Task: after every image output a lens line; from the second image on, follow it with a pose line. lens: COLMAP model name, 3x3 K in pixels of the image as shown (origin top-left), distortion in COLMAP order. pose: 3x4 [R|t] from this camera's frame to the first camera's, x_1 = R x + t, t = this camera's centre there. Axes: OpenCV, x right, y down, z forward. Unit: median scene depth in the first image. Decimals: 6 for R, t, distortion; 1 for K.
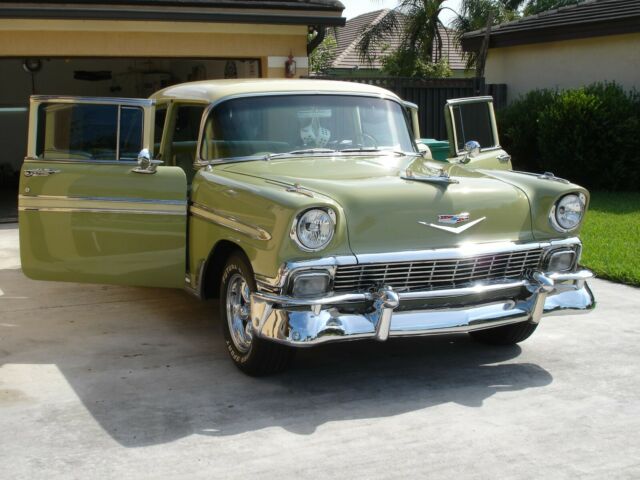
lens RADIAL K [[902.2, 0, 320.6], [0, 902.2, 243.8], [0, 0, 1]] dist [-0.014511, 0.000000]
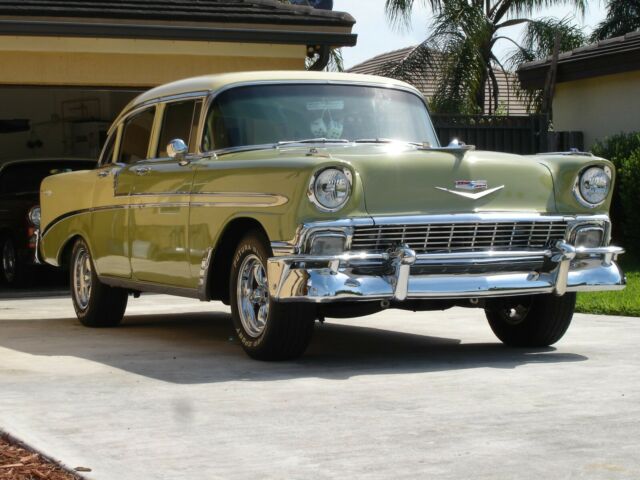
lens RADIAL K [[1447.0, 0, 322.1], [0, 1447.0, 236.9], [0, 0, 1]] dist [0.040130, 0.000000]
pose [[0.999933, -0.011175, 0.003038, -0.020361], [0.011475, 0.991520, -0.129449, 0.220203], [-0.001566, 0.129476, 0.991581, -0.537654]]
